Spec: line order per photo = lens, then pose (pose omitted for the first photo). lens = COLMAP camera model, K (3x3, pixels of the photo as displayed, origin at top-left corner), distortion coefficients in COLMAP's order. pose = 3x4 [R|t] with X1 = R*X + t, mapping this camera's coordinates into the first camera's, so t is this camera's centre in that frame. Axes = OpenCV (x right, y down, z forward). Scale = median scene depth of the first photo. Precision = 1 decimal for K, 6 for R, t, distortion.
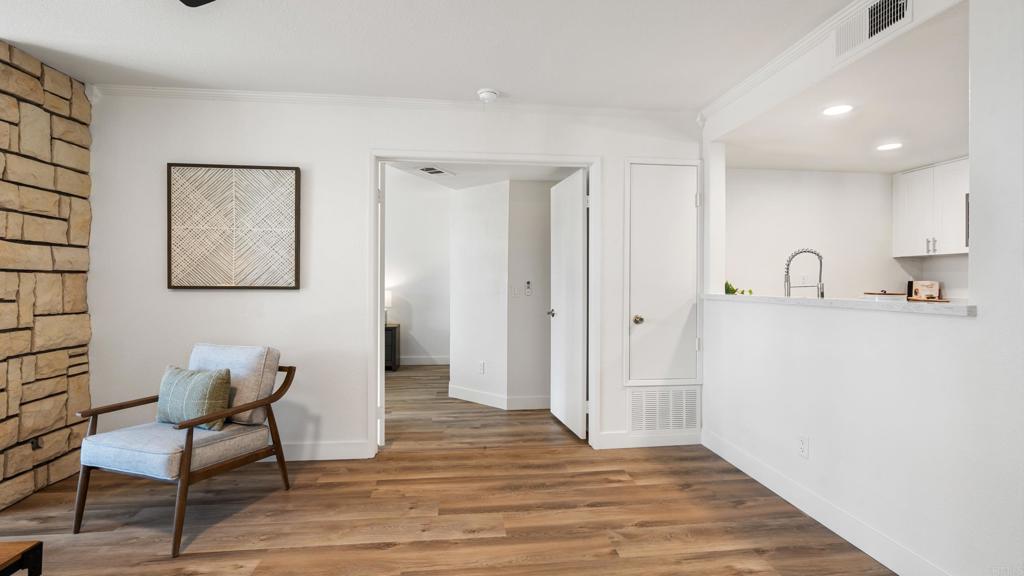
lens RADIAL K [[461.7, 0, 512.8], [0, 461.7, 282.5], [0, 0, 1]] dist [-0.002433, 0.000068]
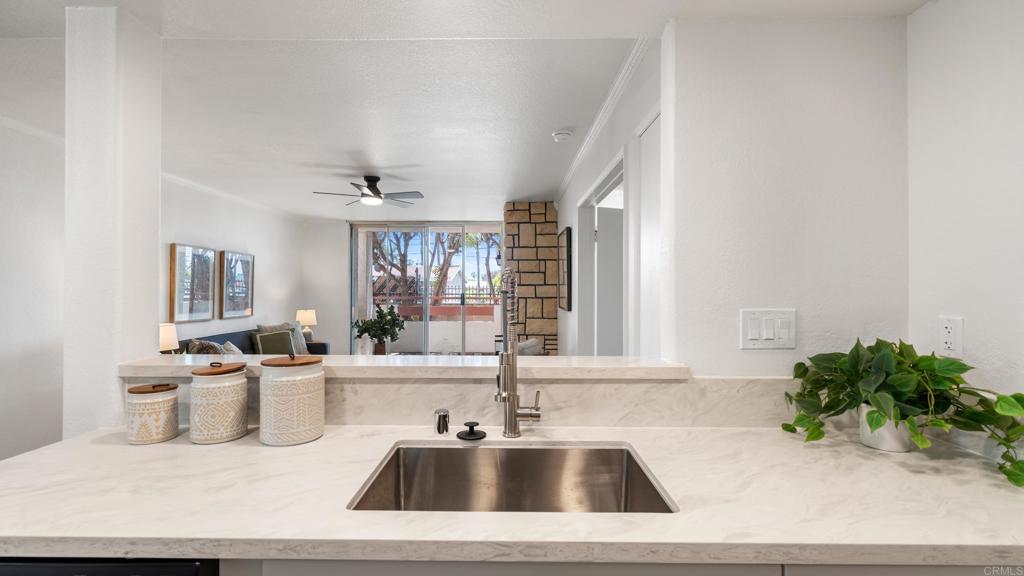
lens RADIAL K [[461.7, 0, 507.9], [0, 461.7, 288.7], [0, 0, 1]] dist [-0.002433, 0.000068]
pose [[-0.116484, -0.005750, -0.993176, 1.098018], [-0.005373, 0.999972, -0.005159, -0.052505], [0.993178, 0.004736, -0.116512, 1.089726]]
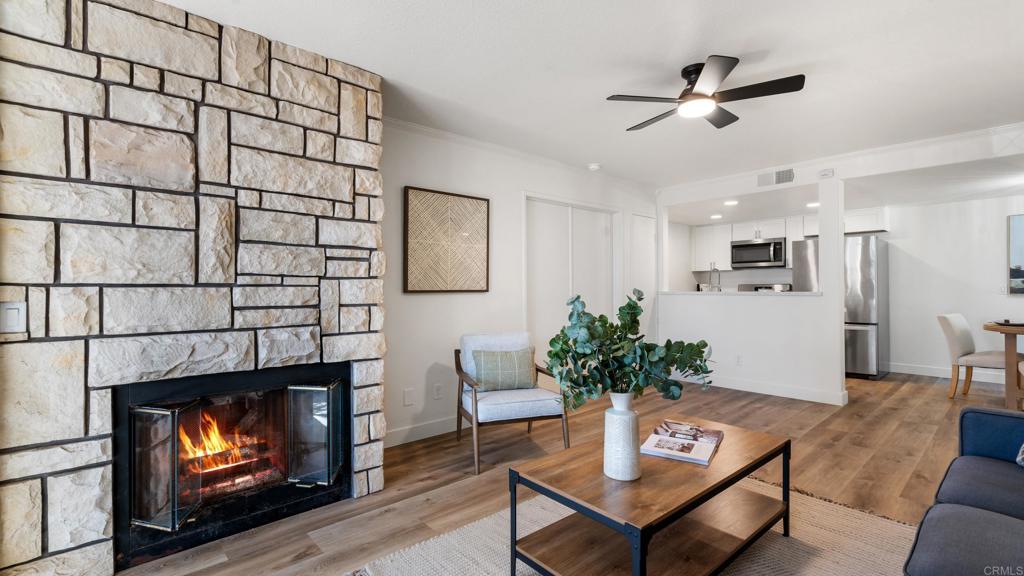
lens RADIAL K [[461.7, 0, 508.7], [0, 461.7, 285.2], [0, 0, 1]] dist [-0.002433, 0.000068]
pose [[0.812440, -0.005541, 0.583018, -1.315980], [0.009071, 0.999954, -0.003137, 0.000668], [-0.582974, 0.007838, 0.812453, -0.115022]]
